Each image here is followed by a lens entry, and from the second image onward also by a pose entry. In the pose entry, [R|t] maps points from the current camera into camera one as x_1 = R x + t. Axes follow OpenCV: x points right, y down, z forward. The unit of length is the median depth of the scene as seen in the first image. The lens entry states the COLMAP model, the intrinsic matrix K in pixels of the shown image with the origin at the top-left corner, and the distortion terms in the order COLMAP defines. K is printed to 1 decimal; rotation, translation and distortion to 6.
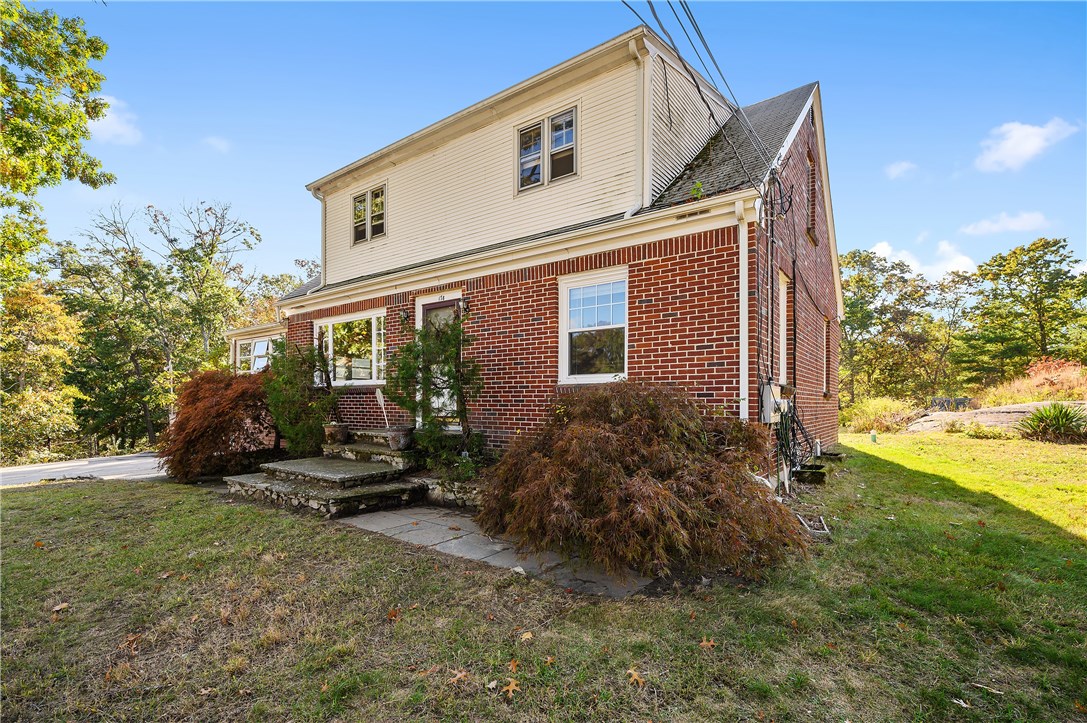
lens RADIAL K [[498.5, 0, 544.5], [0, 498.5, 407.6], [0, 0, 1]] dist [-0.000548, 0.001847]
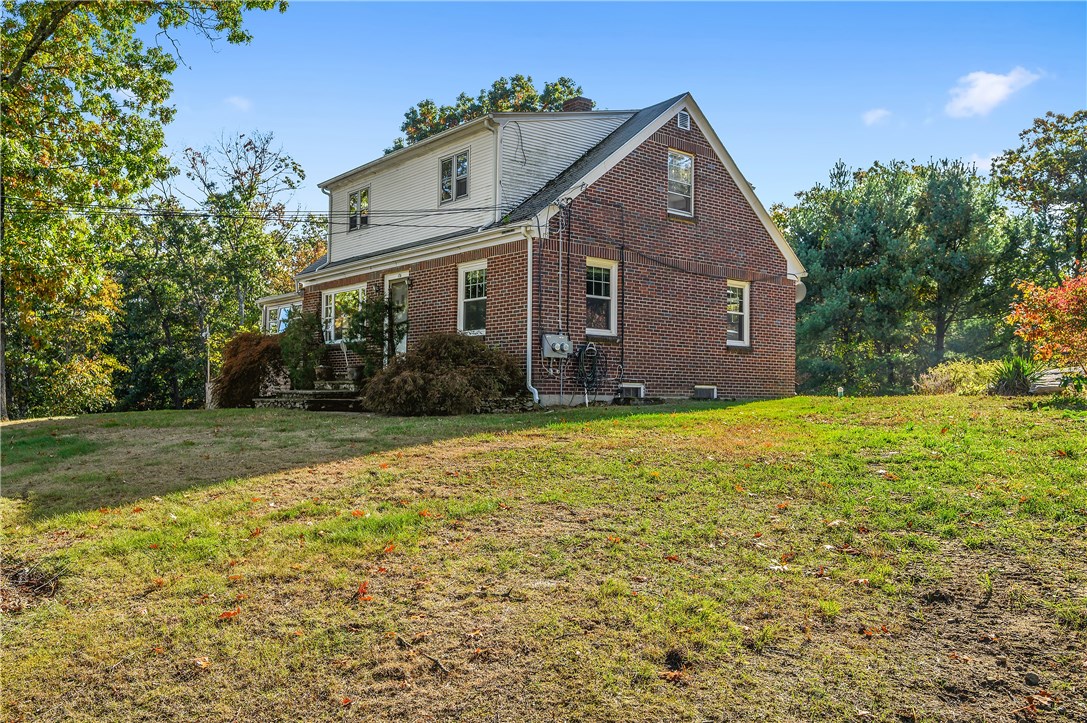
lens RADIAL K [[835.7, 0, 540.1], [0, 835.7, 360.4], [0, 0, 1]] dist [0.005792, -0.008546]
pose [[0.969058, -0.002161, -0.246823, 0.492212], [-0.009698, 0.998856, -0.046820, 0.075748], [0.246642, 0.047765, 0.967929, -0.741288]]
